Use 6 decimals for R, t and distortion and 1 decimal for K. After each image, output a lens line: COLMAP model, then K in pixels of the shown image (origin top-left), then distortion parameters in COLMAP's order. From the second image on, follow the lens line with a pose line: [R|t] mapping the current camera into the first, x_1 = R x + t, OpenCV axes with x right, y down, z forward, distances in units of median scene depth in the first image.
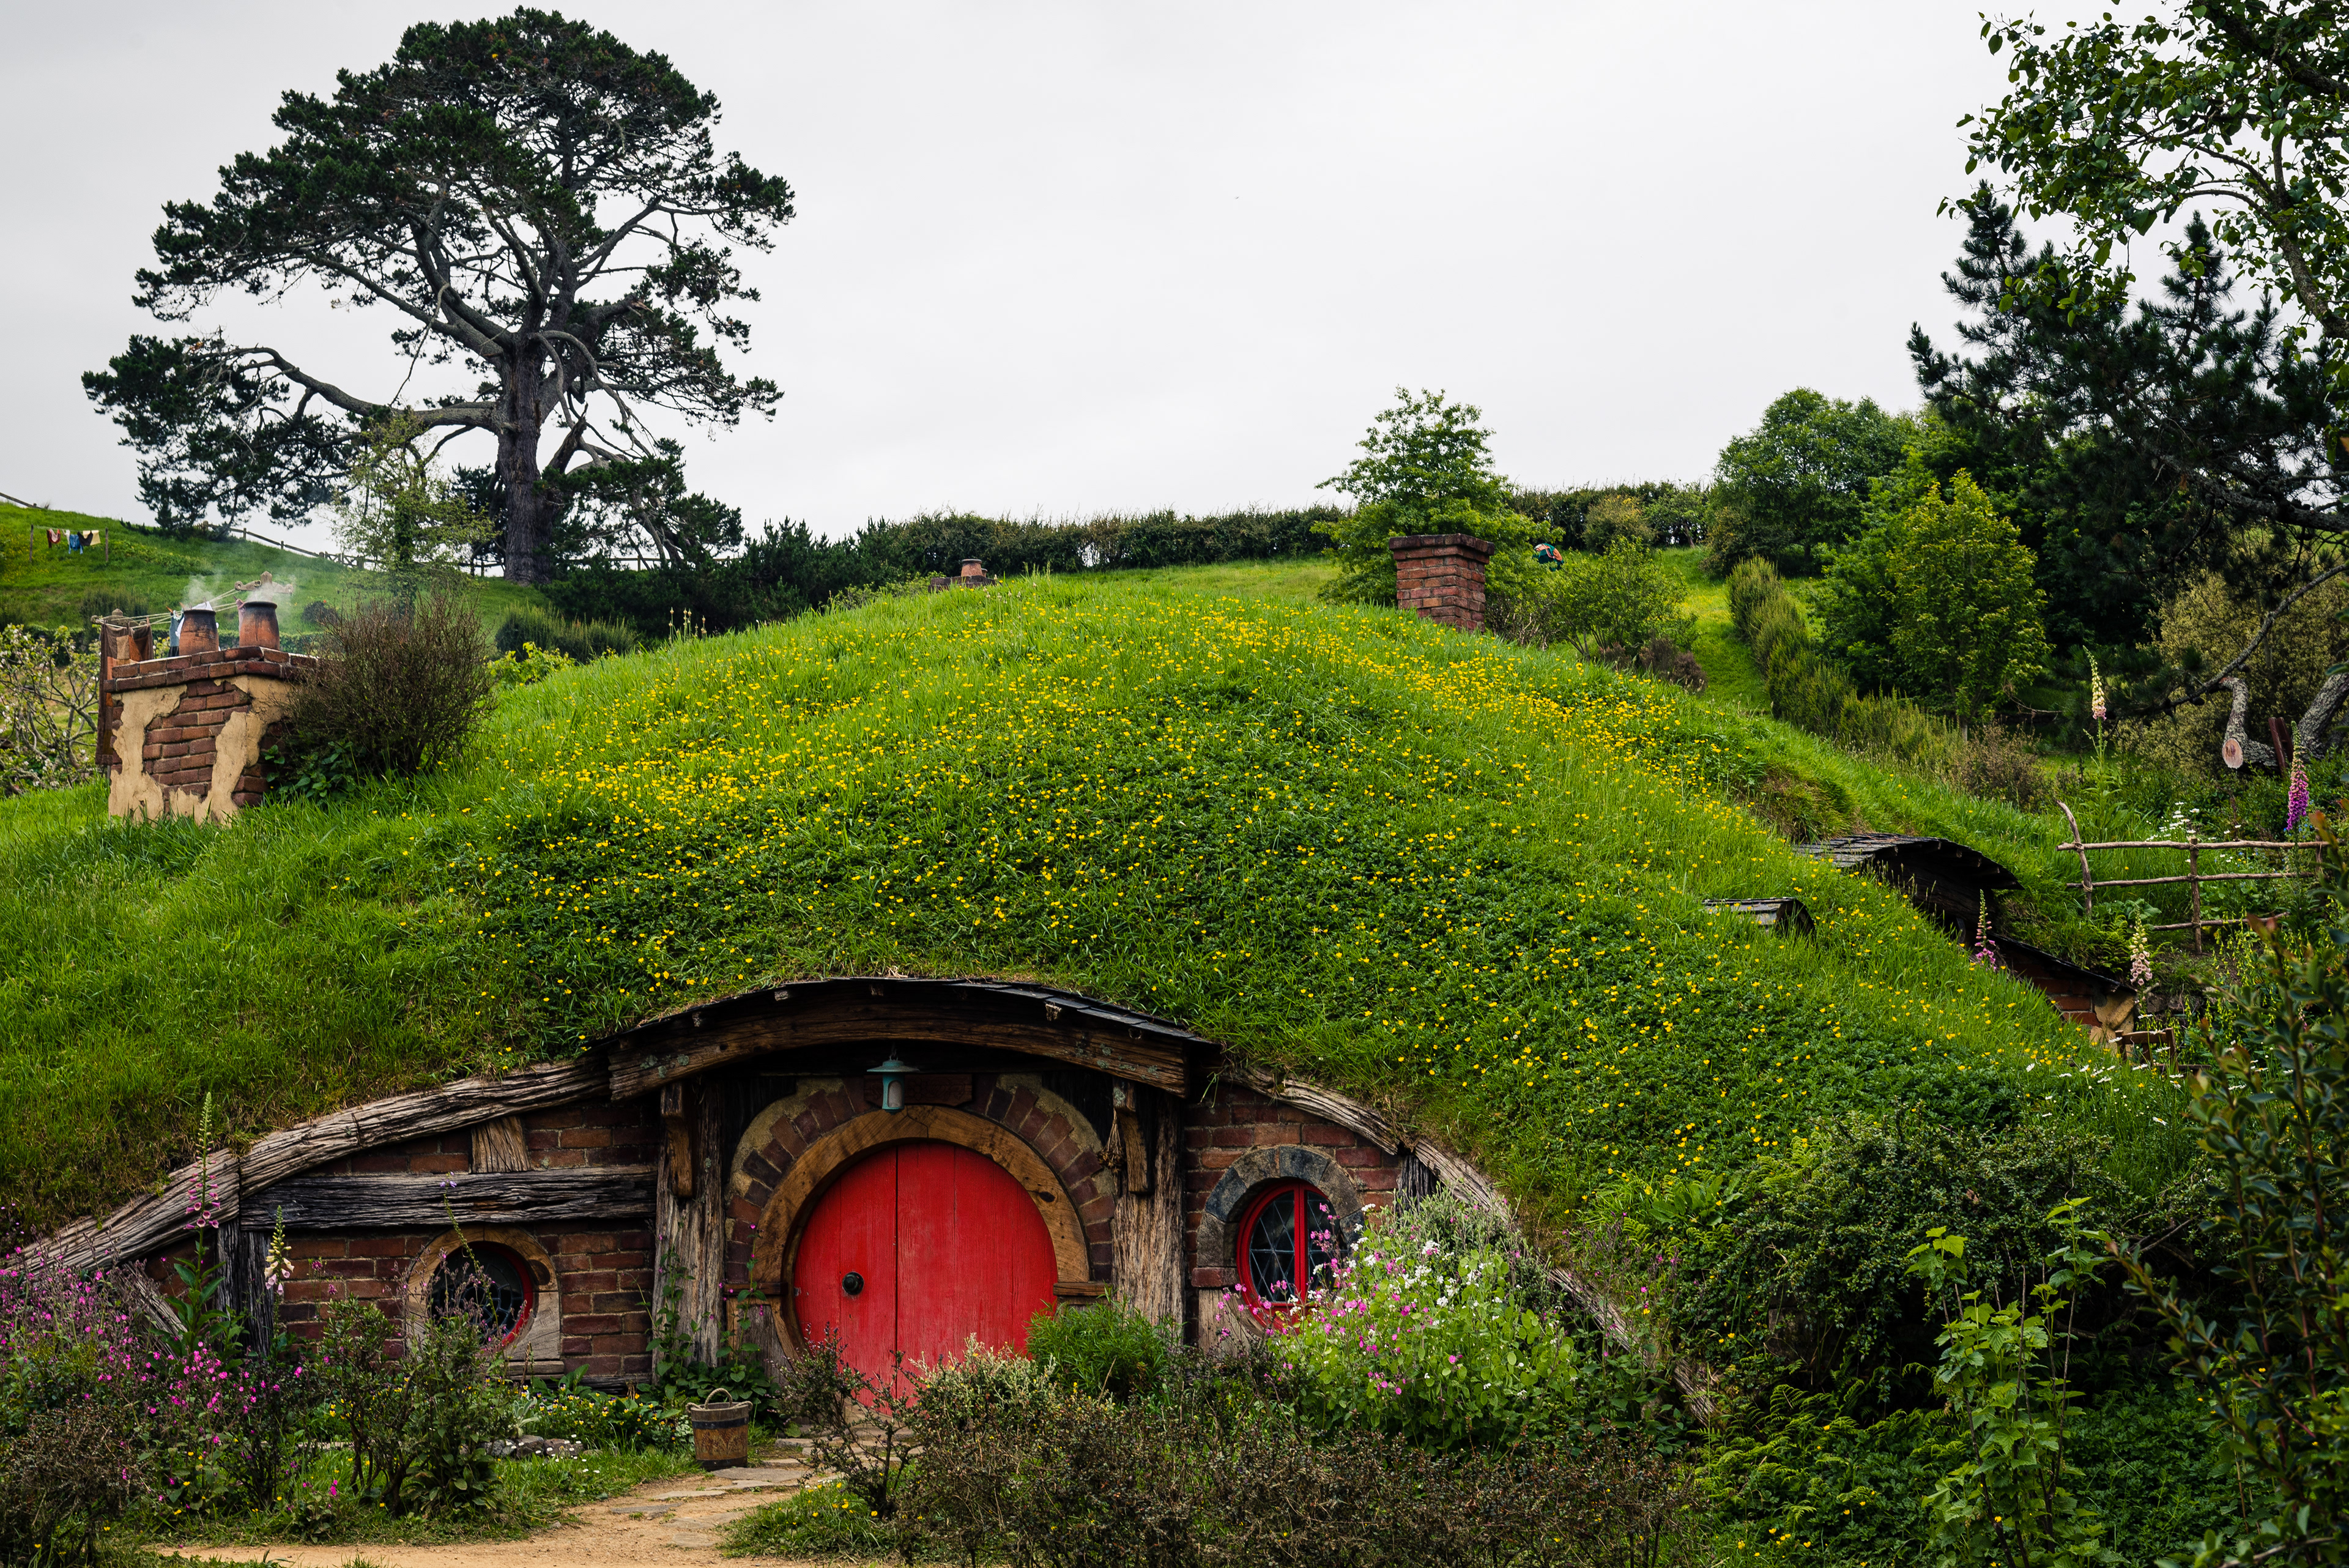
lens RADIAL K [[3920.6, 0, 1175.6], [0, 3920.6, 782.7], [0, 0, 1]] dist [0.012388, 0.000000]
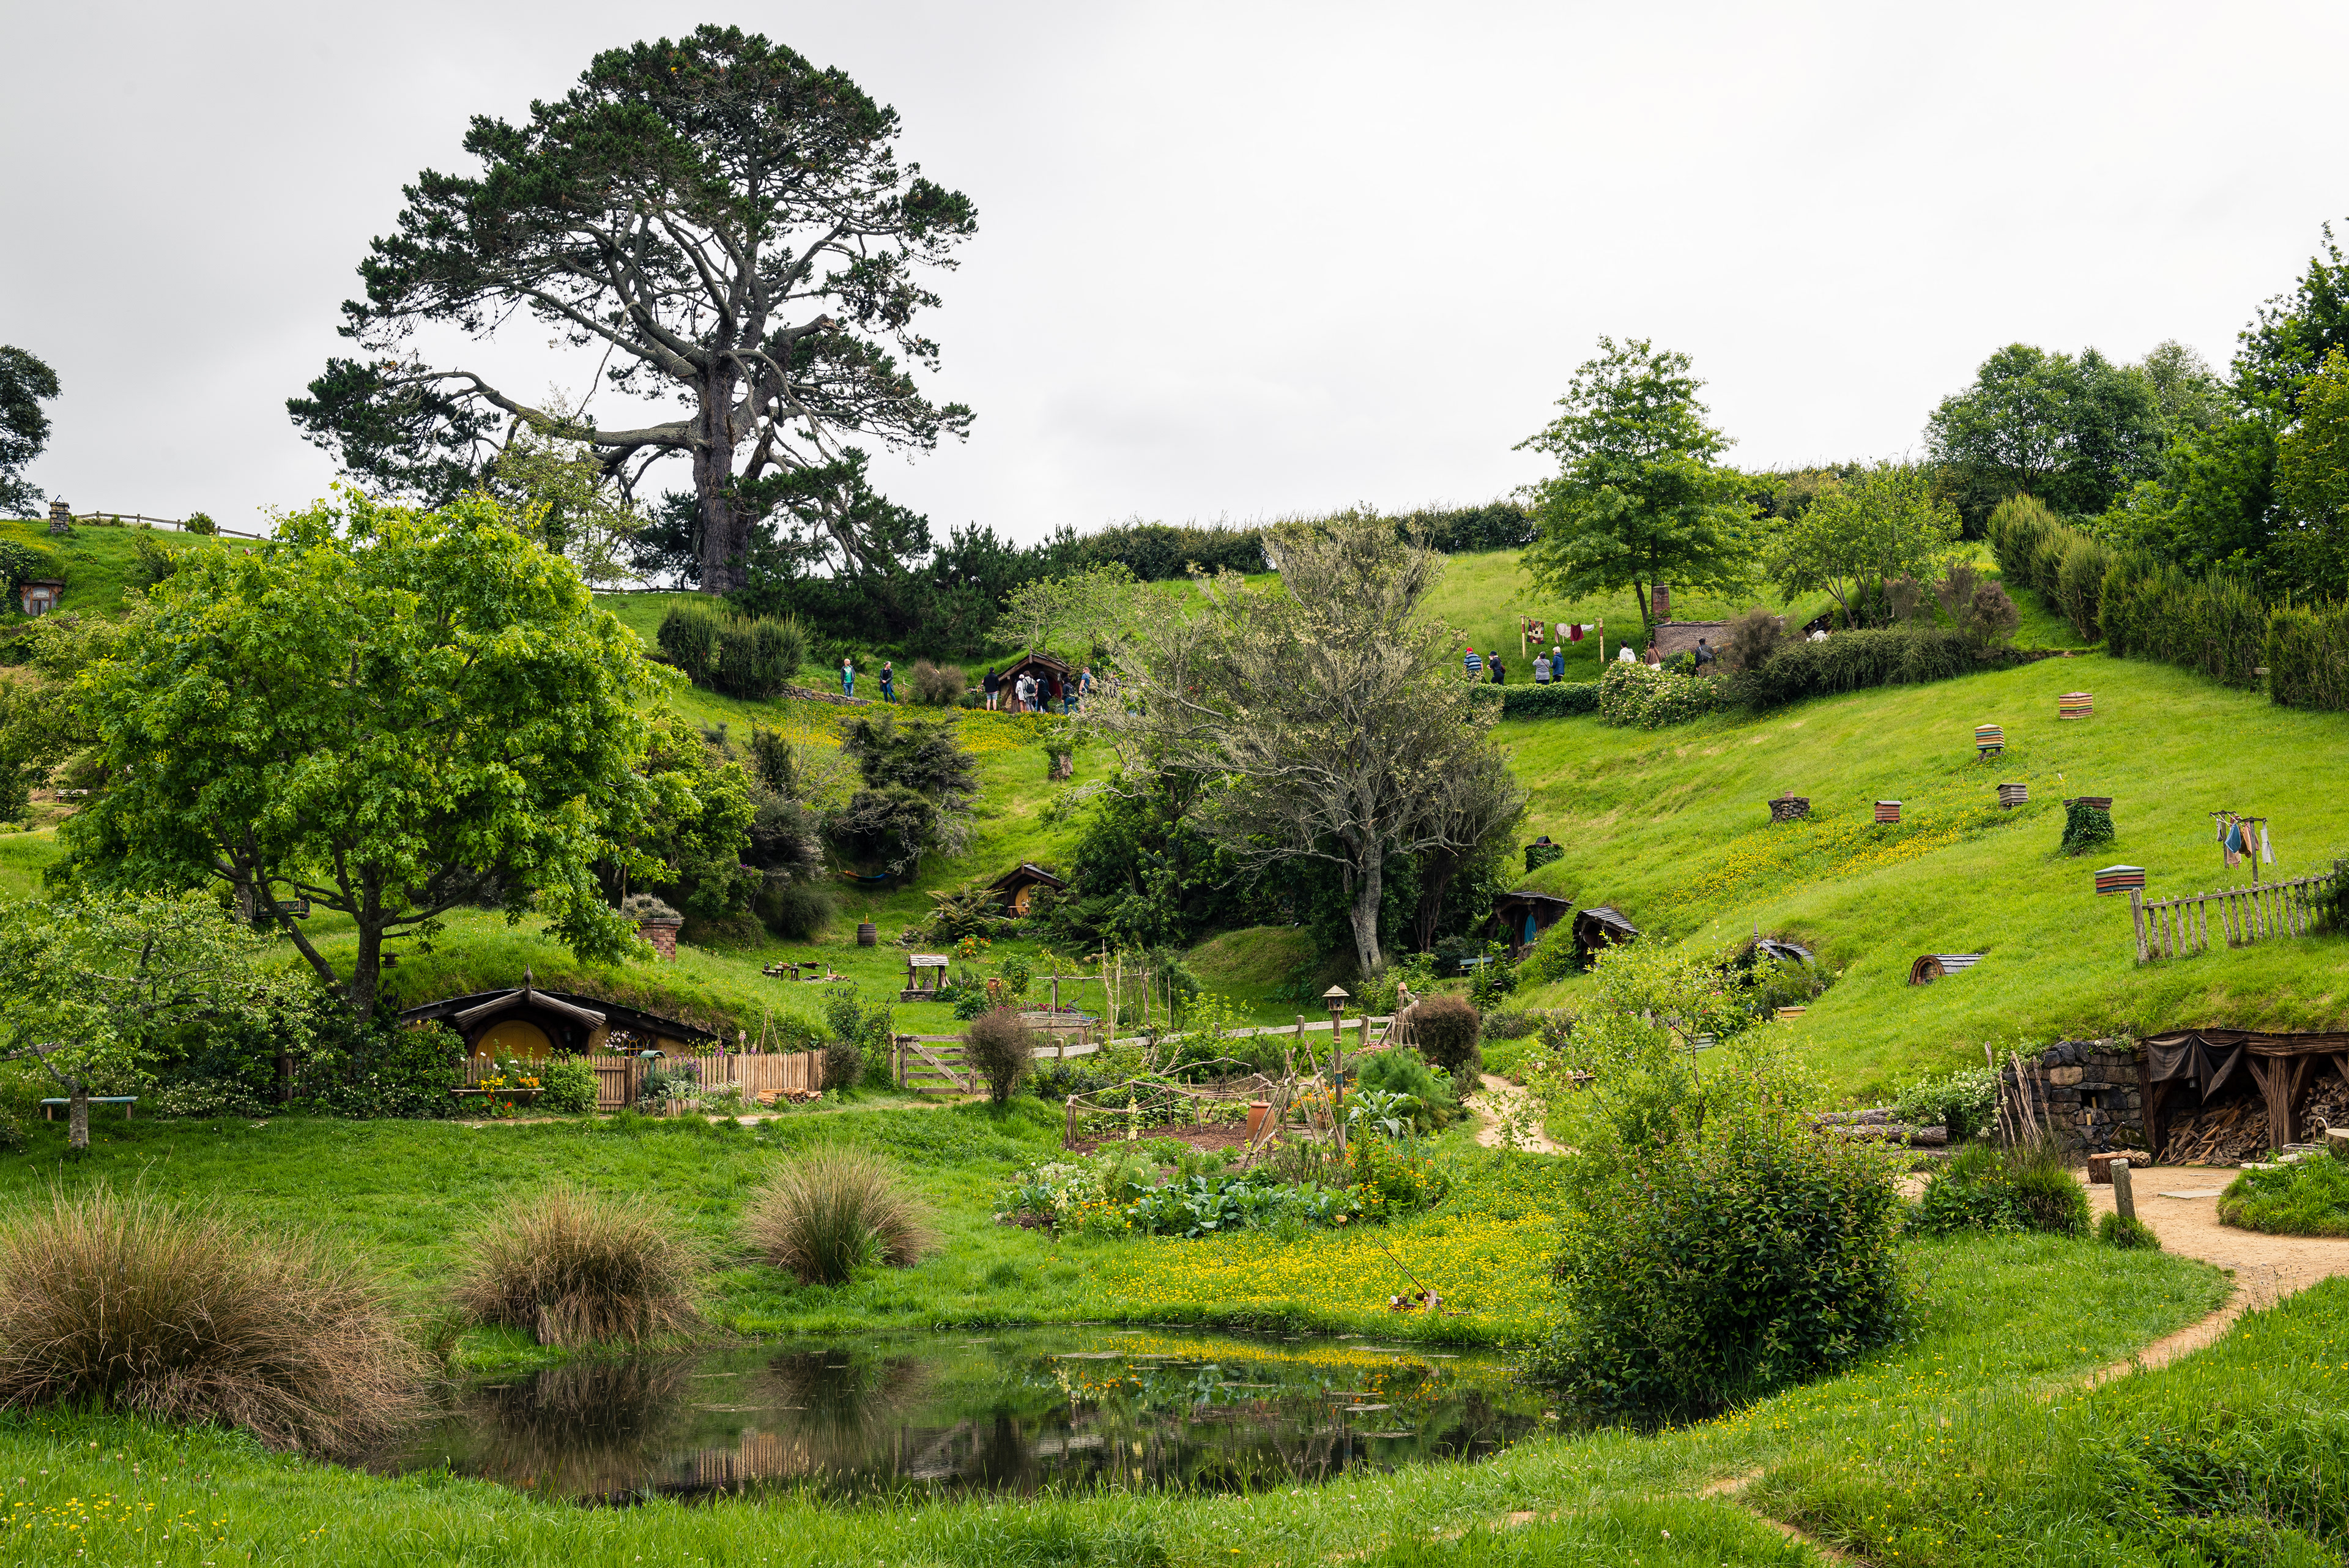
lens RADIAL K [[2698.1, 0, 1171.3], [0, 2698.1, 781.6], [0, 0, 1]] dist [-0.005164, 0.000000]
pose [[0.997864, -0.021585, -0.061662, -0.006590], [0.020763, 0.999687, -0.013946, 0.009779], [0.061944, 0.012636, 0.998000, 0.307672]]
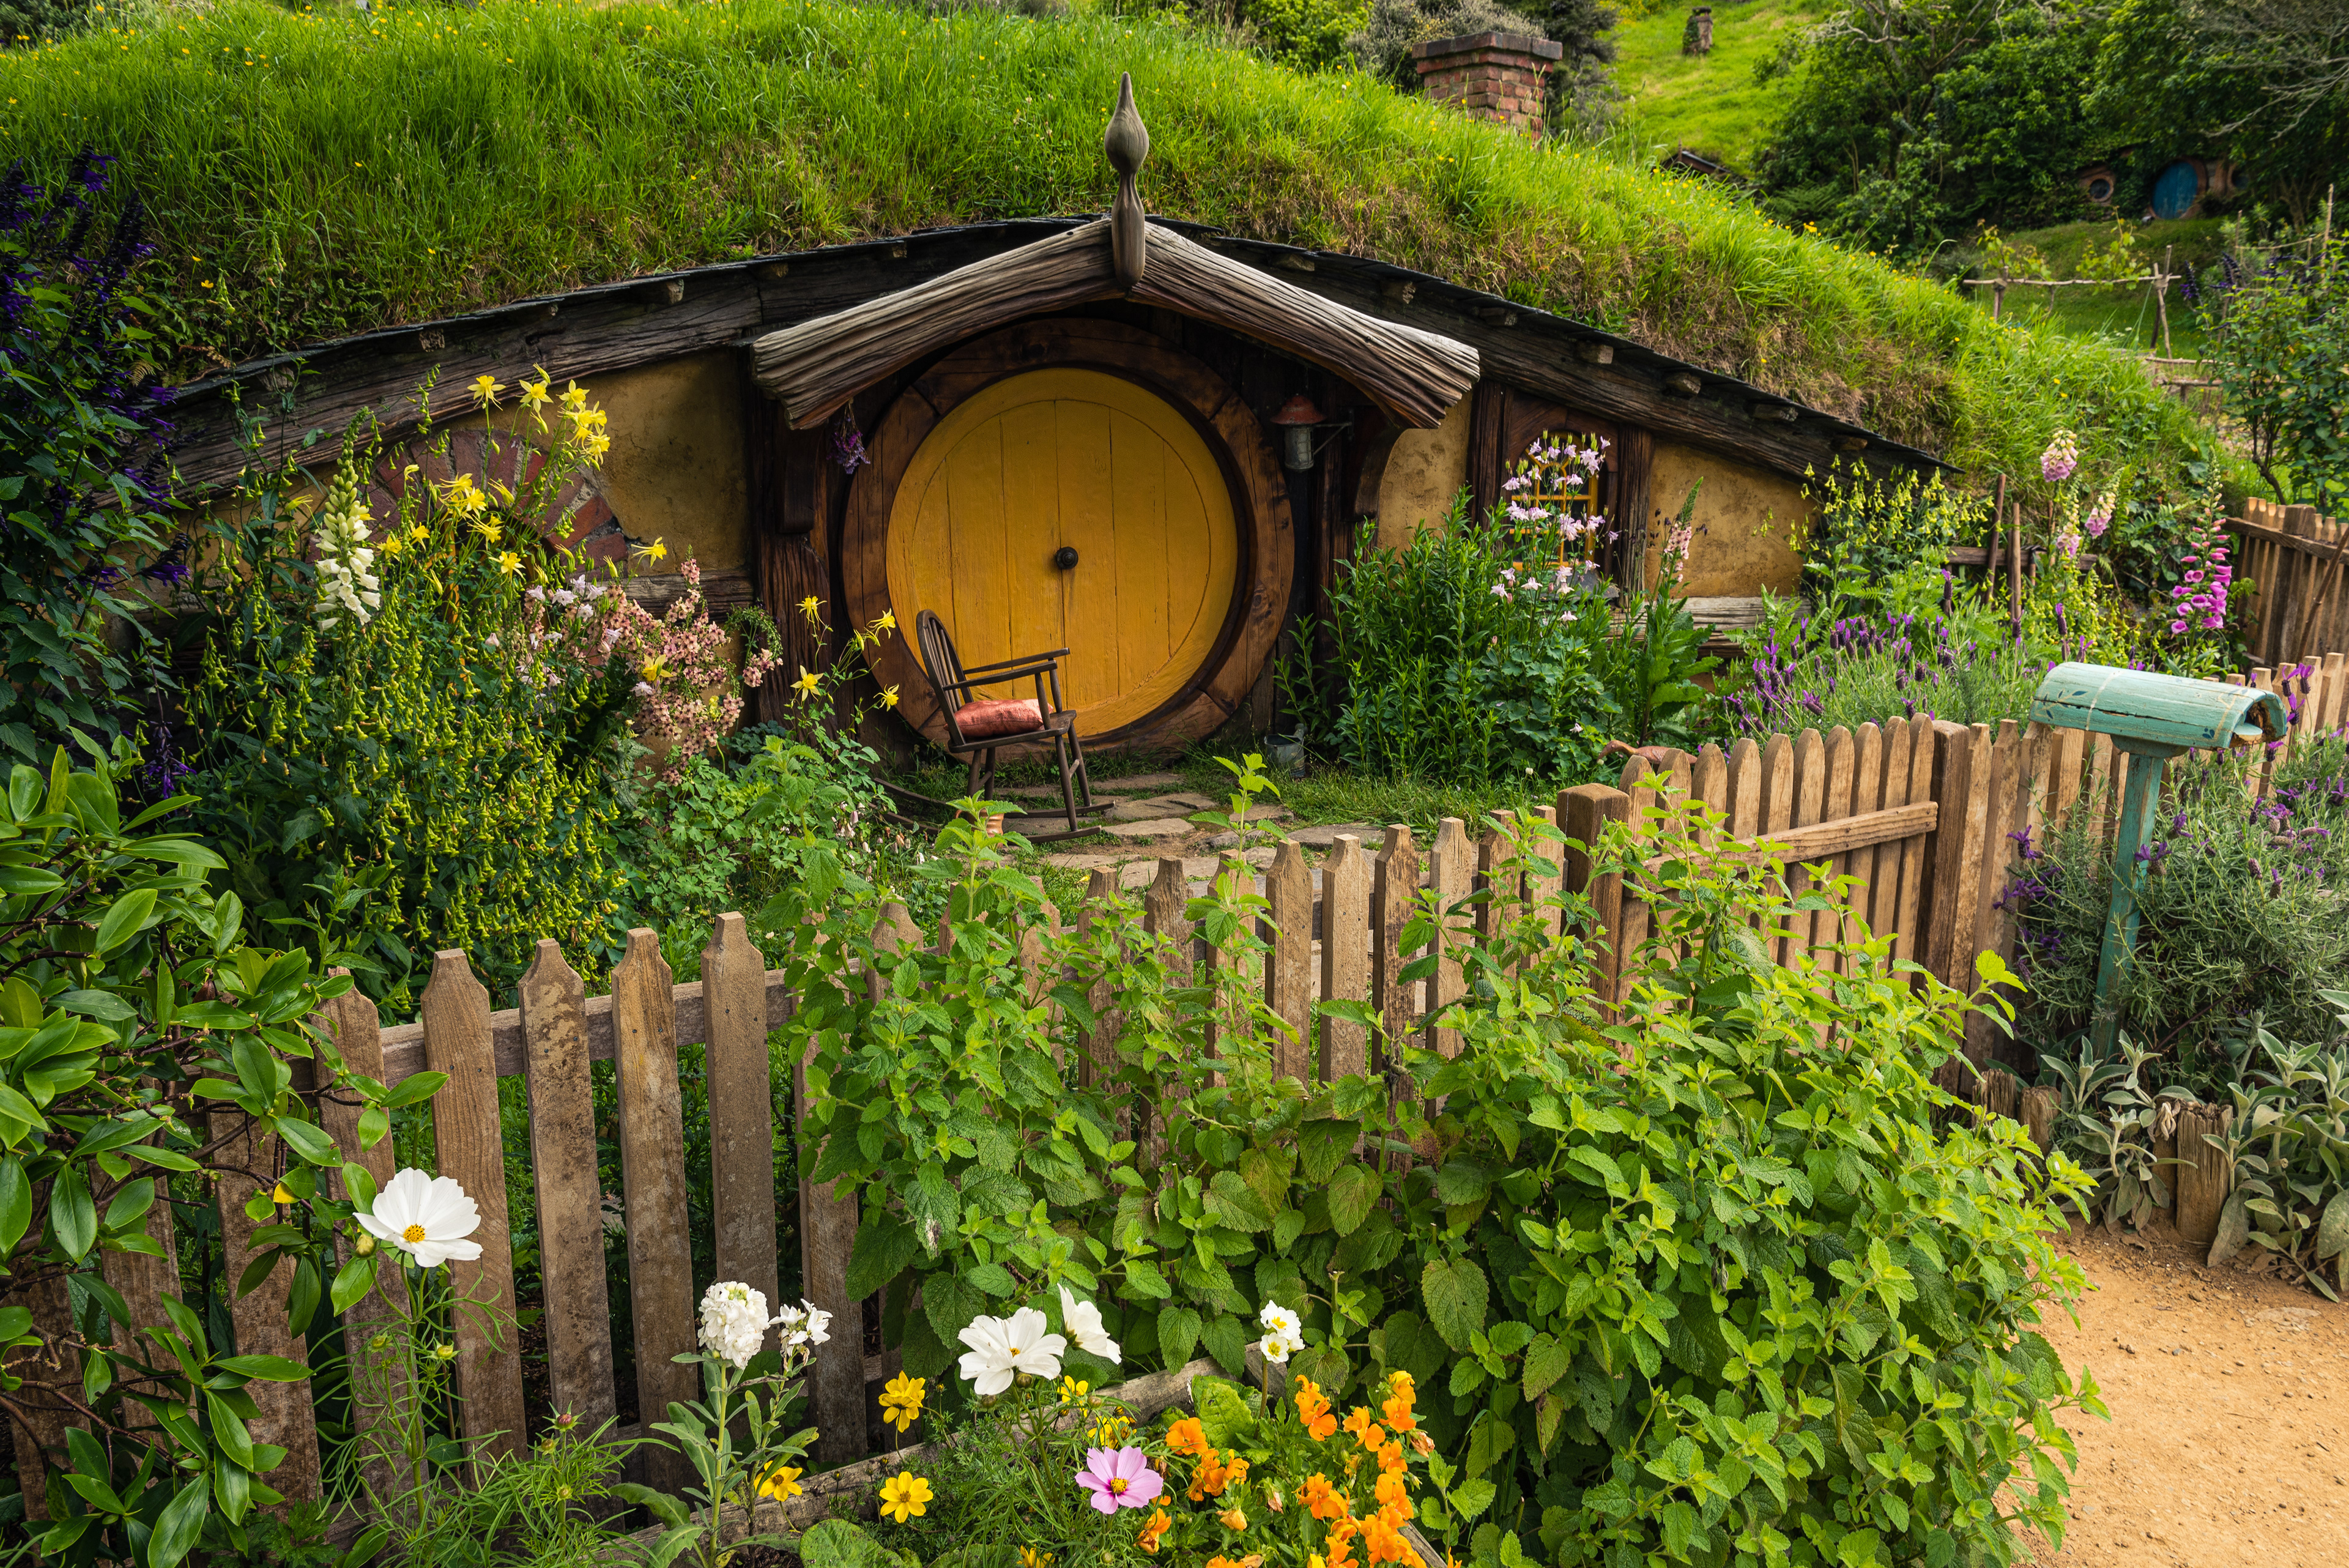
lens RADIAL K [[1885.8, 0, 1174.8], [0, 1885.8, 785.3], [0, 0, 1]] dist [-0.002518, -0.001085]
pose [[0.970092, 0.052620, -0.236967, -0.087439], [0.020743, 0.954680, 0.296911, 0.027317], [0.241851, -0.292946, 0.925036, 0.567303]]
